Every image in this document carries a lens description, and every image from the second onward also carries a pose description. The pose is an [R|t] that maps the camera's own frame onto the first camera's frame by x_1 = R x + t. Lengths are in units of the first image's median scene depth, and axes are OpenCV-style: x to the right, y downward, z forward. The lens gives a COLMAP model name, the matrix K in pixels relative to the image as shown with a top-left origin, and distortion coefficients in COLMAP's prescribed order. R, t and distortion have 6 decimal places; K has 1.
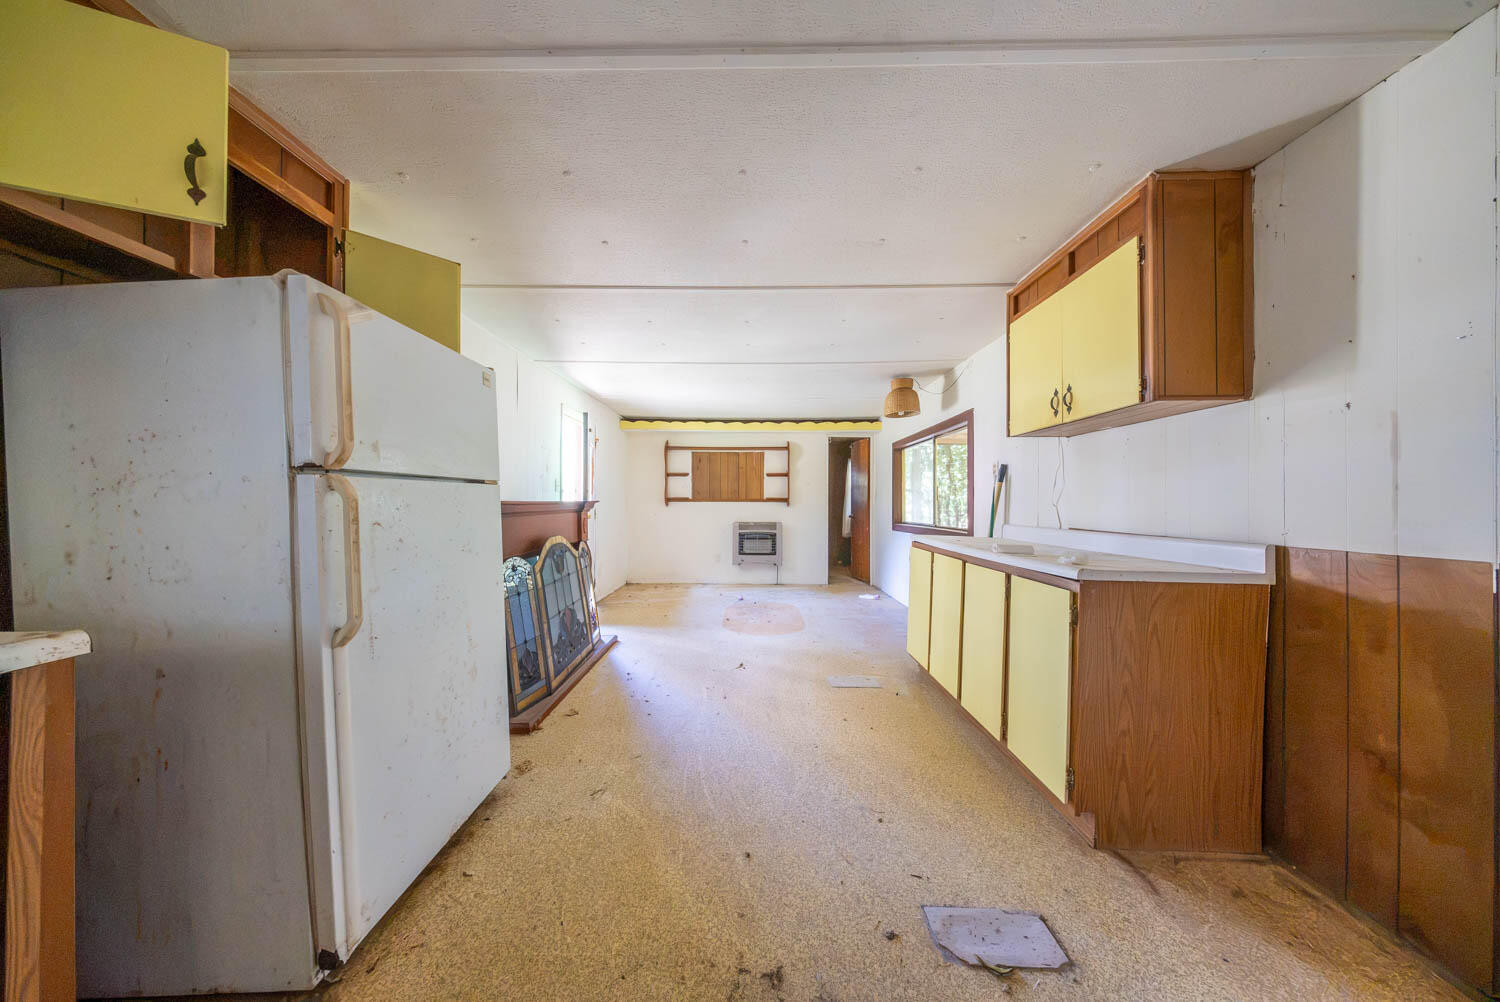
lens RADIAL K [[444.2, 0, 747.5], [0, 444.2, 502.8], [0, 0, 1]] dist [0.000814, -0.000033]
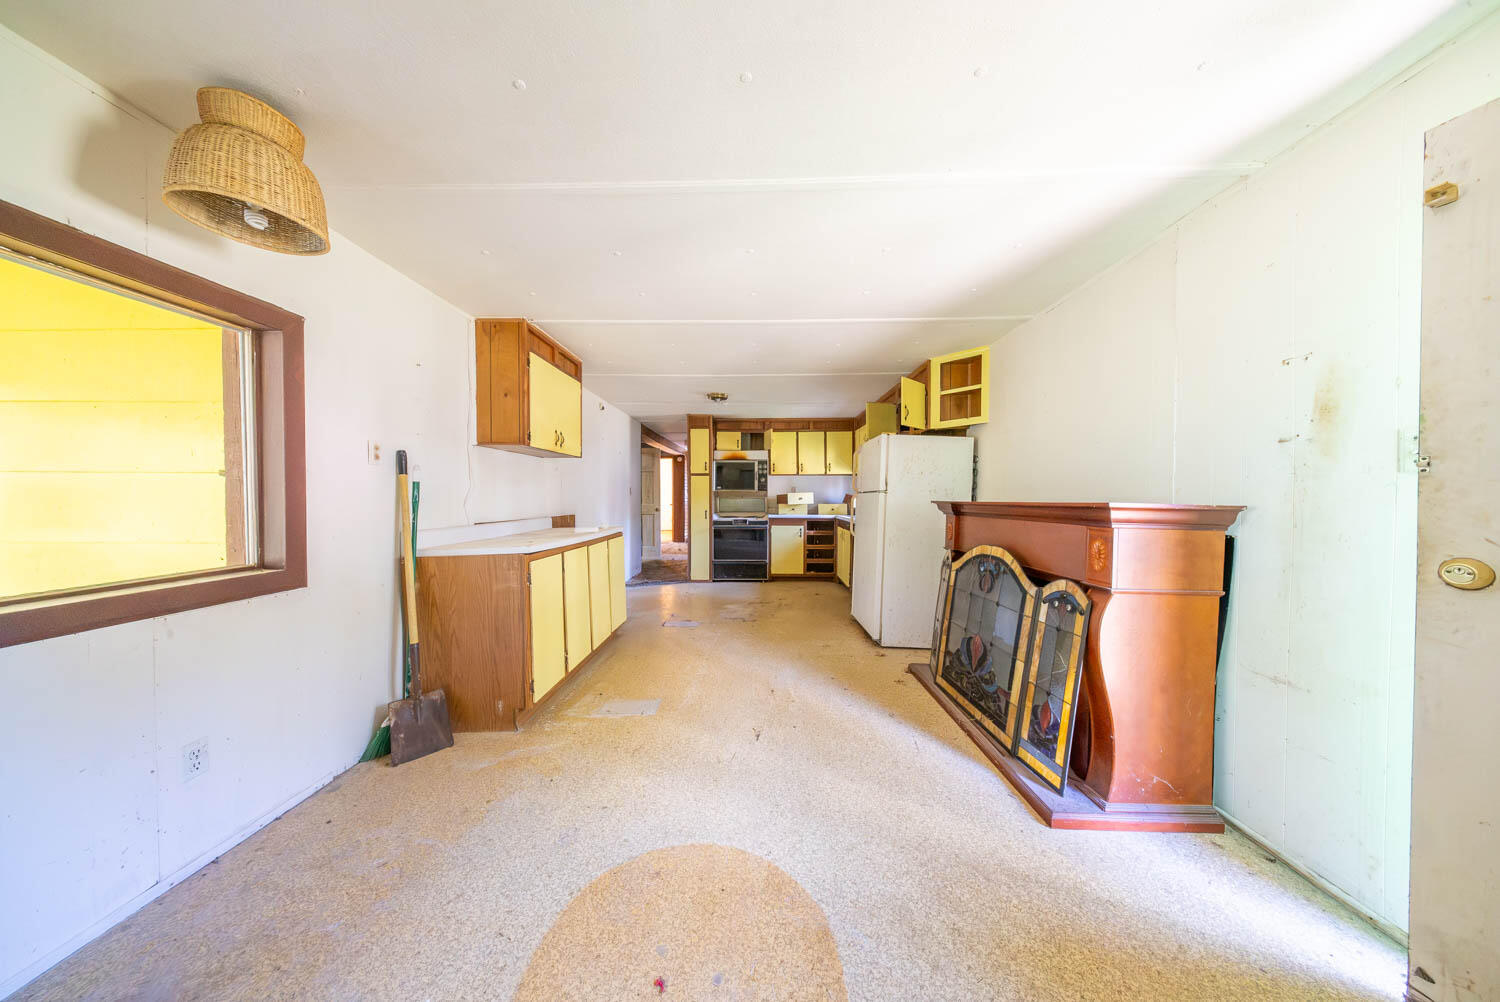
lens RADIAL K [[444.2, 0, 749.1], [0, 444.2, 504.2], [0, 0, 1]] dist [0.000814, -0.000033]
pose [[-0.999912, -0.001562, 0.013160, -0.008591], [-0.001337, 0.999853, 0.017095, -0.012752], [-0.013185, 0.017076, -0.999767, 1.856266]]
